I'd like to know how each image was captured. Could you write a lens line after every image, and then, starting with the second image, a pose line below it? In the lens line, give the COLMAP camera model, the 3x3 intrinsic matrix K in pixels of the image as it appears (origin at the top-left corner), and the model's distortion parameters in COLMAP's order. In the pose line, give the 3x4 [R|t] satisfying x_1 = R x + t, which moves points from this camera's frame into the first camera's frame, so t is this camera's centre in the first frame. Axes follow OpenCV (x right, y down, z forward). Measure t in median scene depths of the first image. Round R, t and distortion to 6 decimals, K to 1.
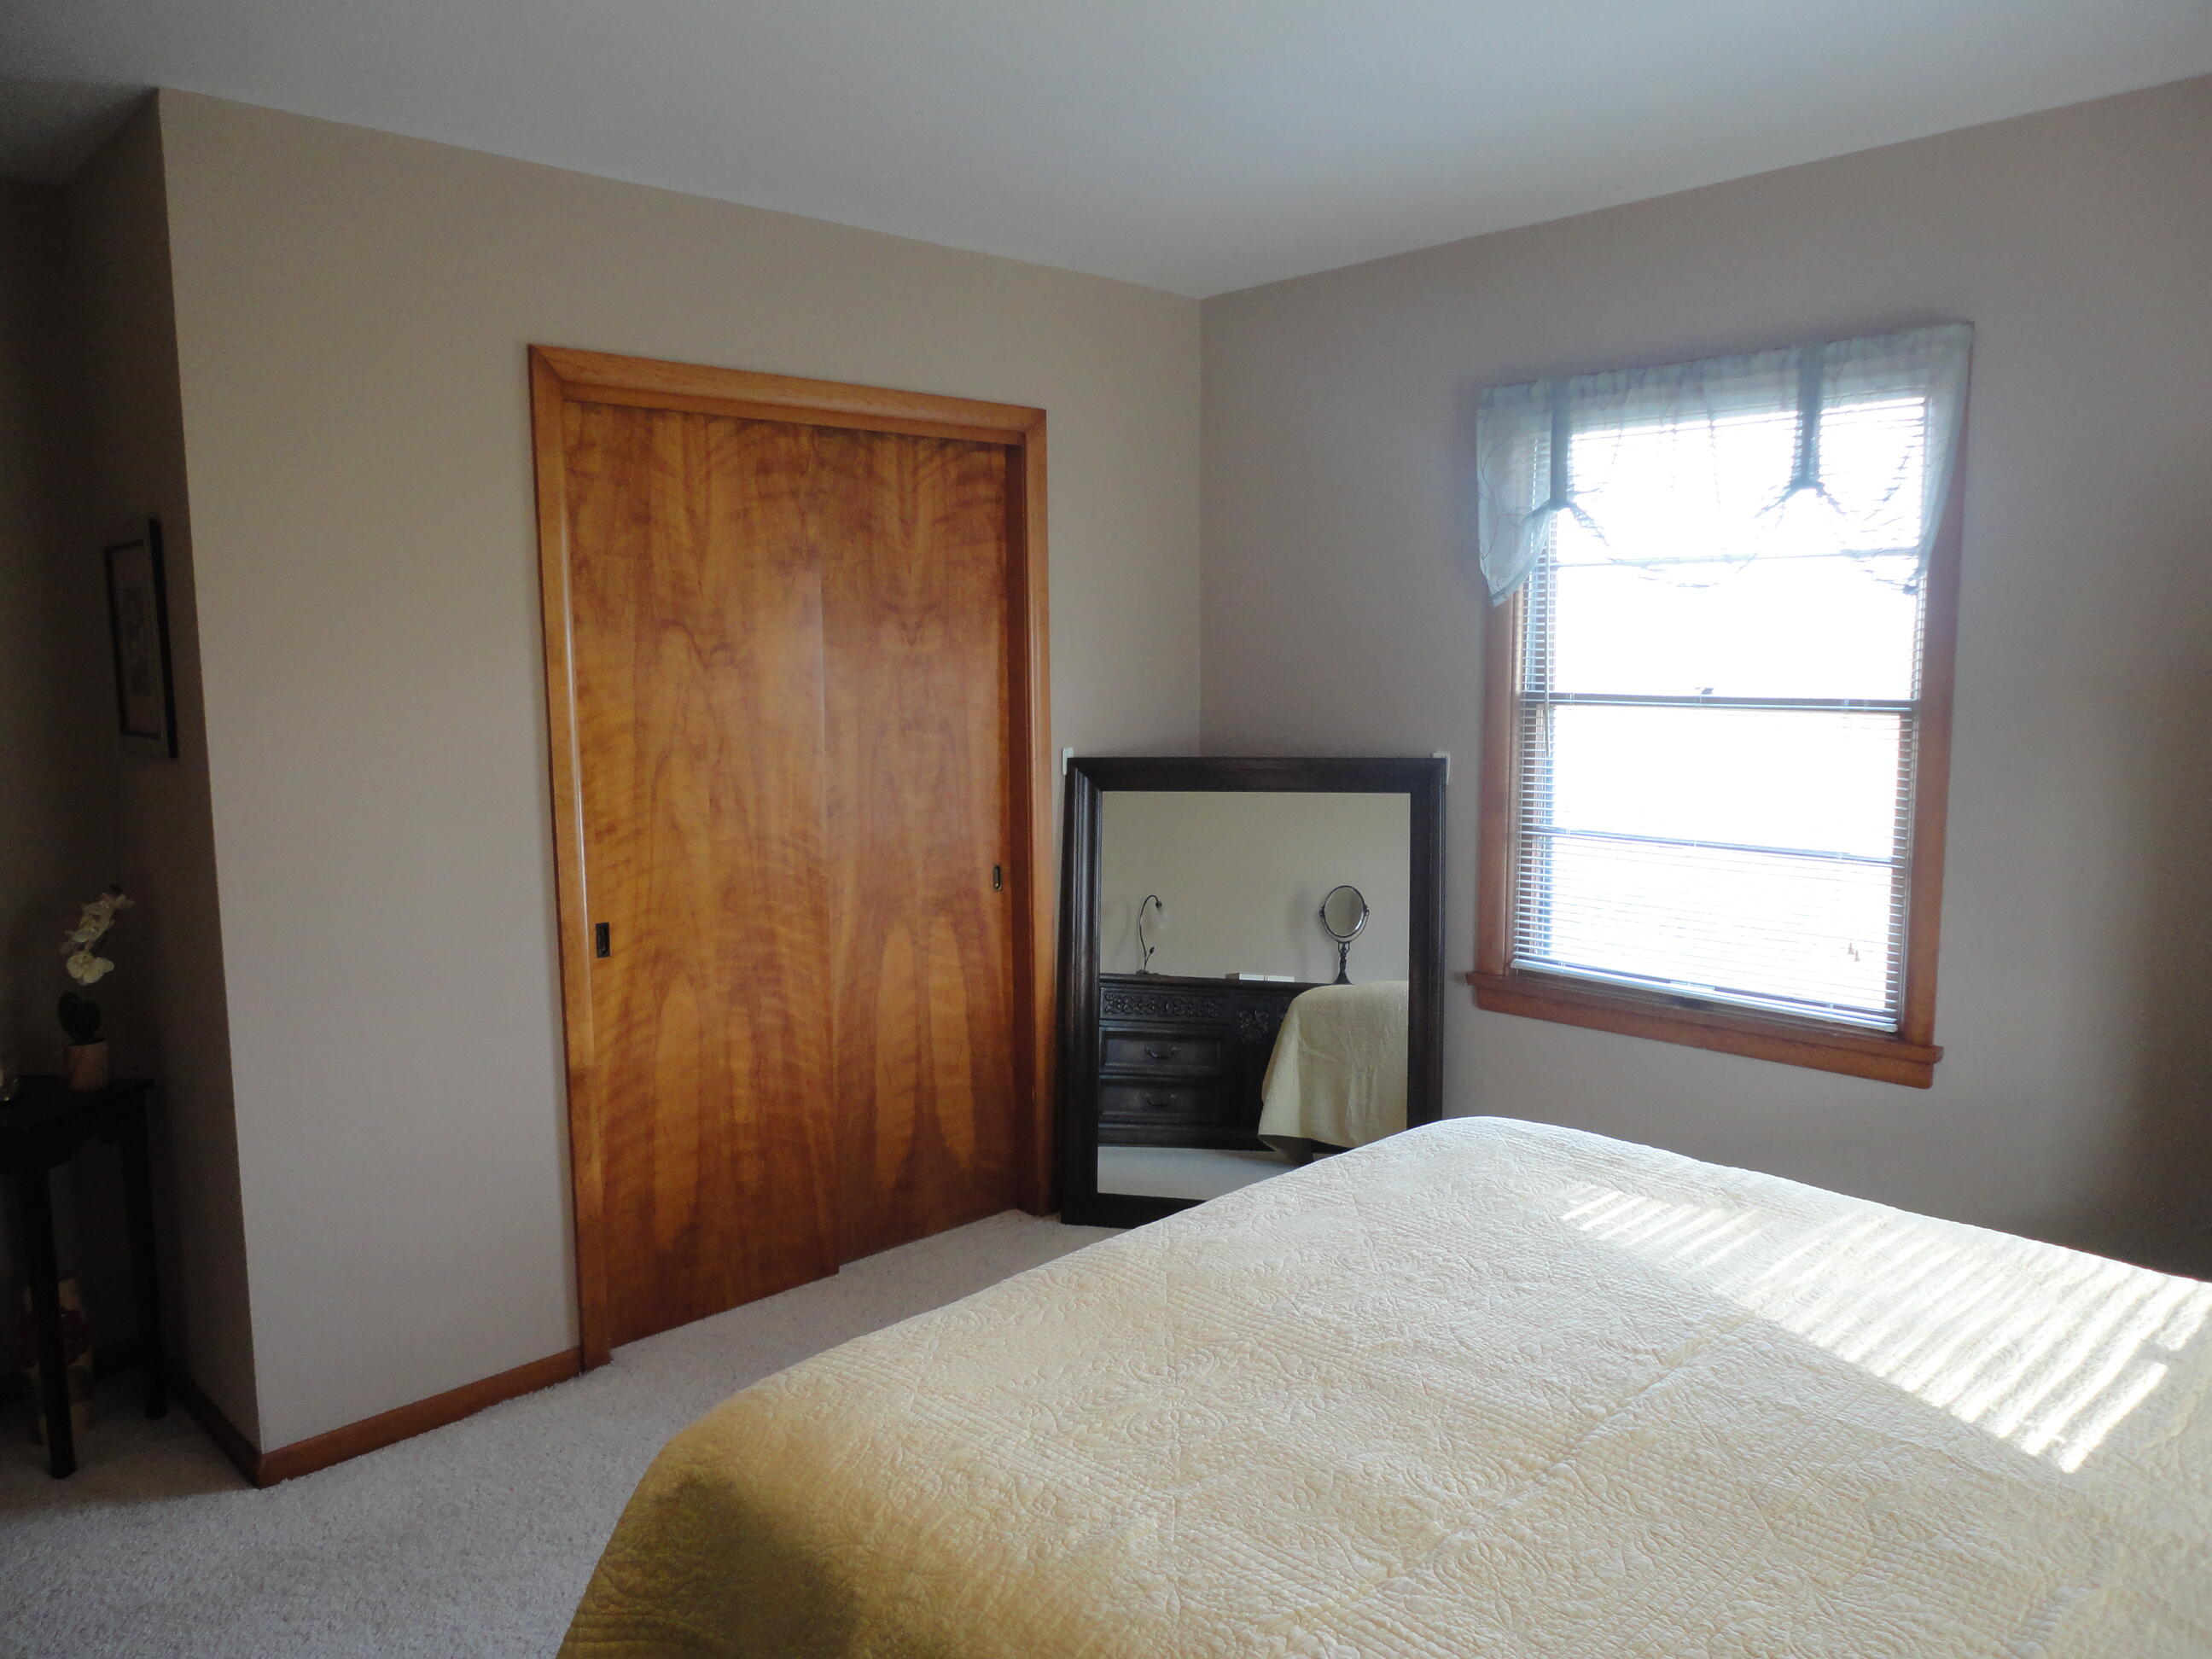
lens RADIAL K [[1599.2, 0, 1107.1], [0, 1599.2, 829.7], [0, 0, 1]] dist [-0.021069, 0.014312]
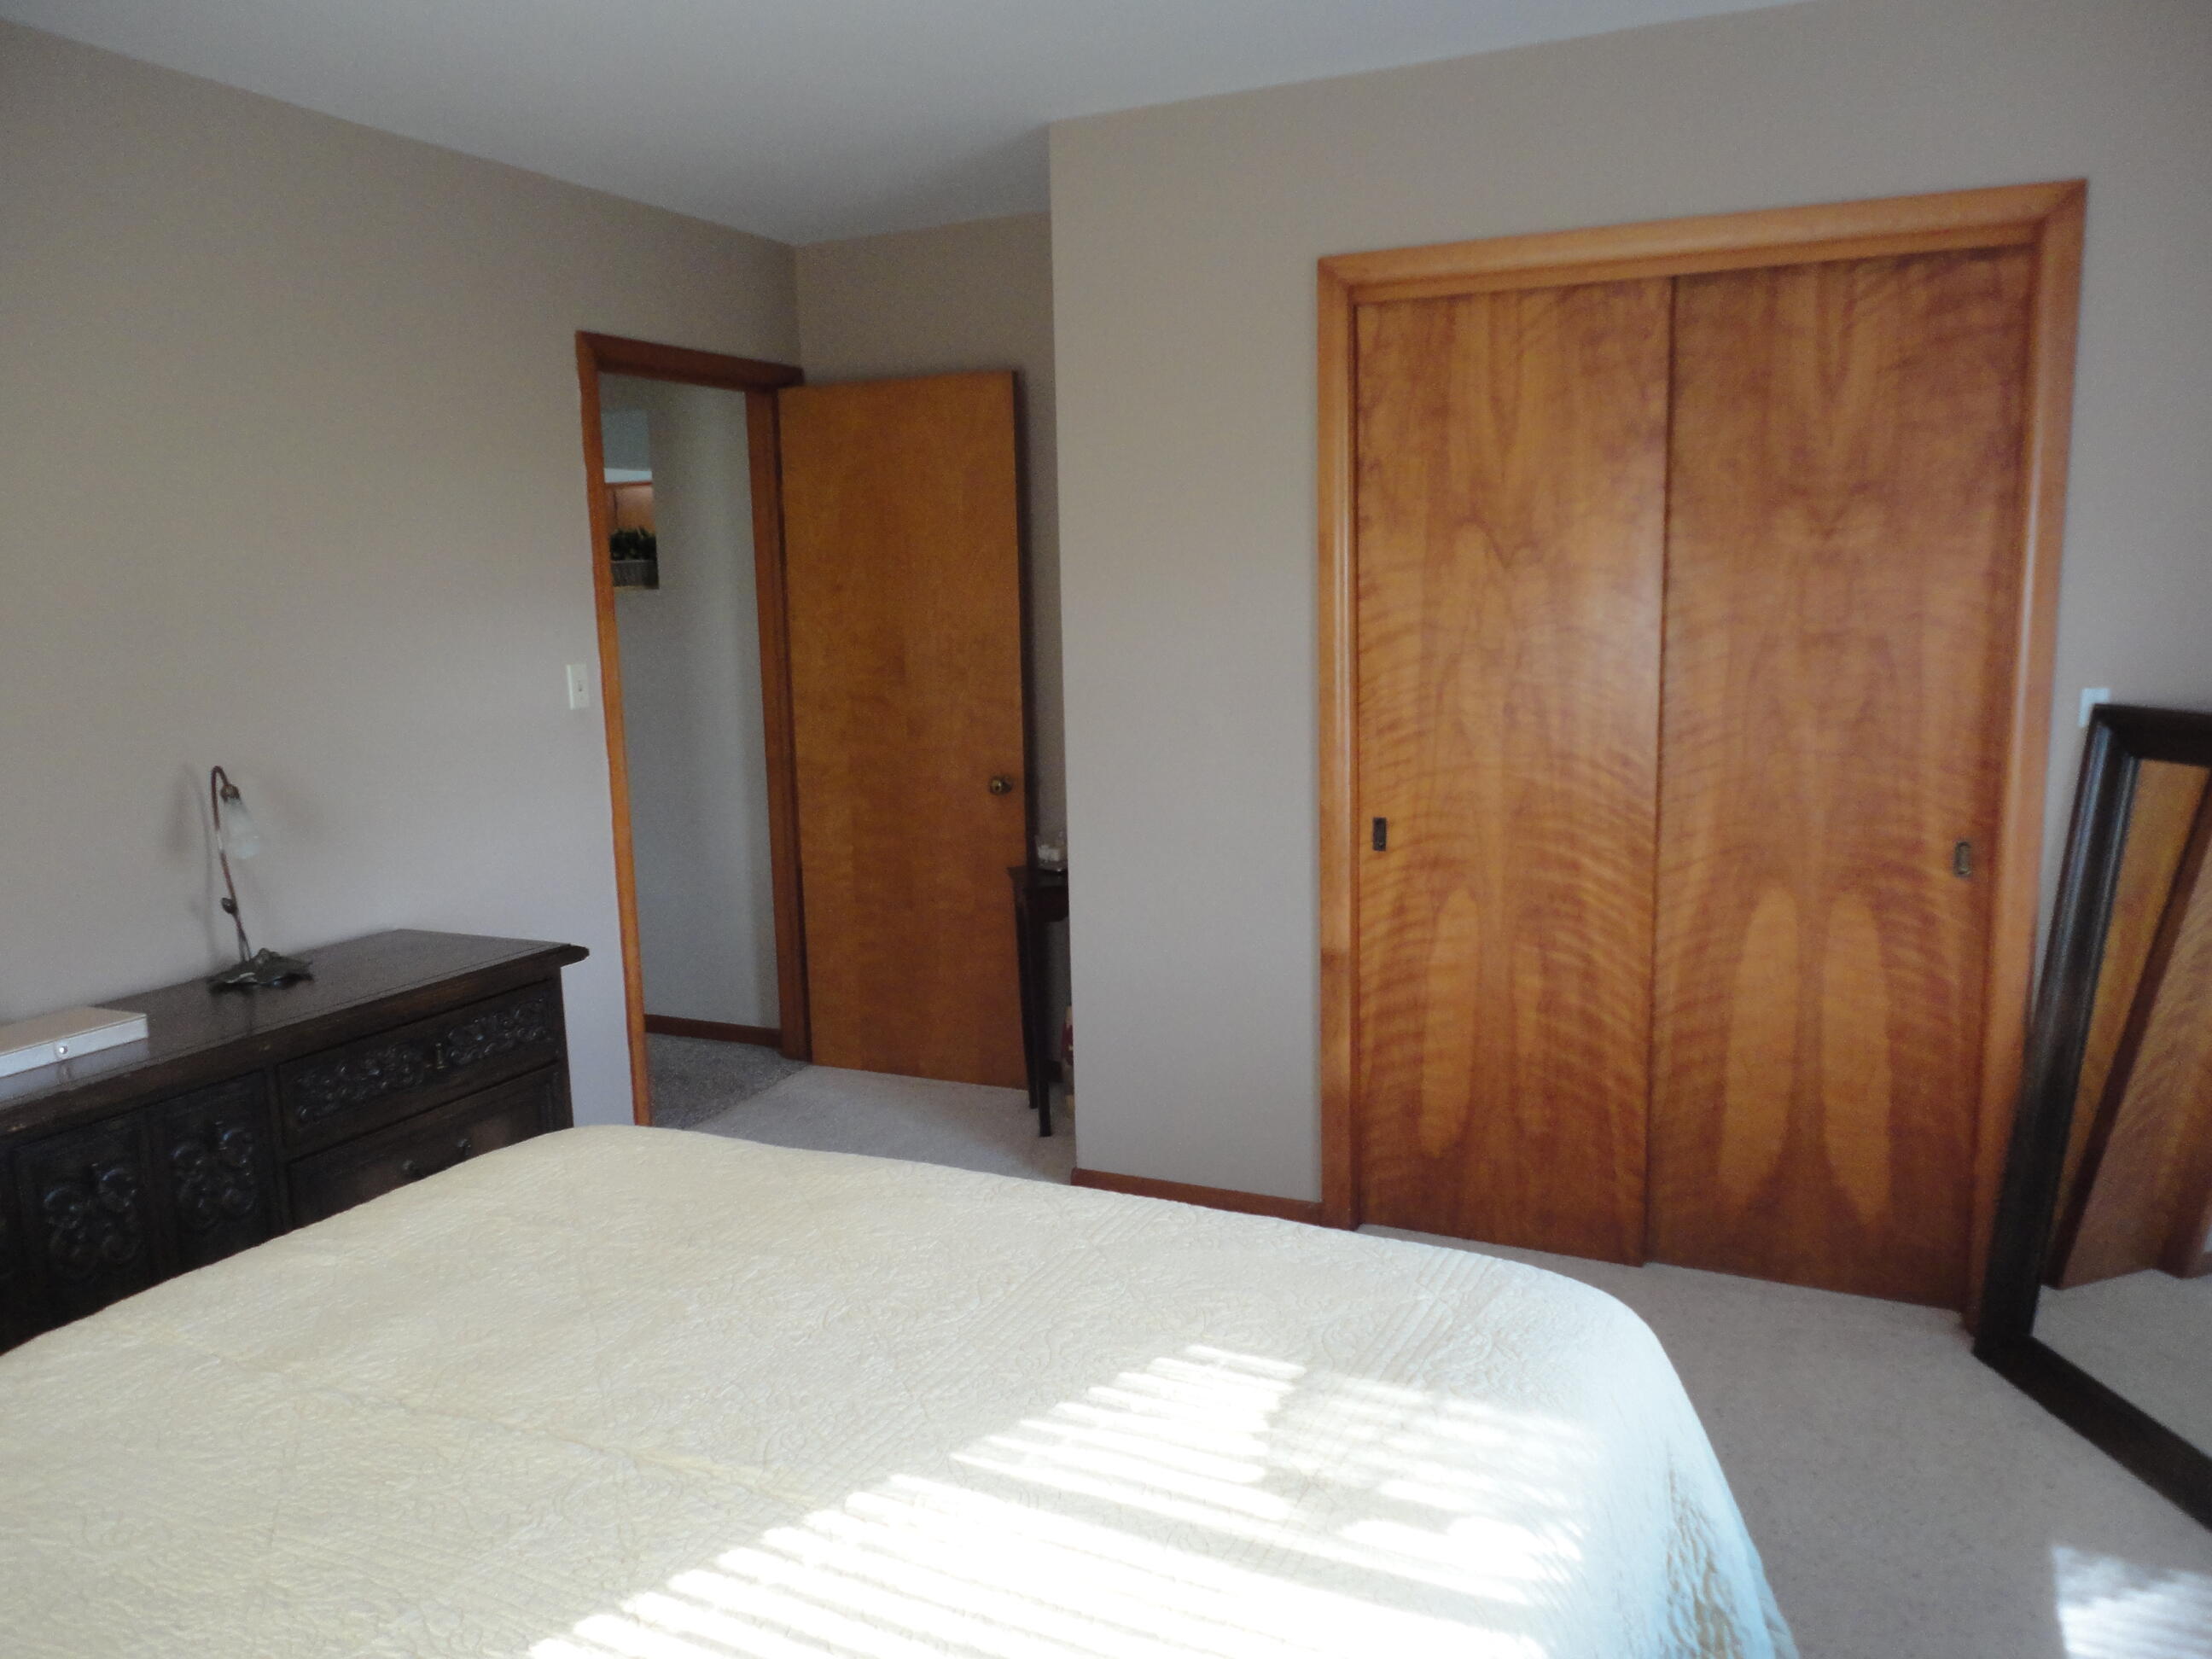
lens RADIAL K [[1599.2, 0, 1106.5], [0, 1599.2, 837.2], [0, 0, 1]] dist [-0.021069, 0.014312]
pose [[0.342415, 0.157360, -0.926277, 0.524479], [-0.092572, 0.986728, 0.133409, -0.045308], [0.934977, 0.040066, 0.352438, 0.428729]]
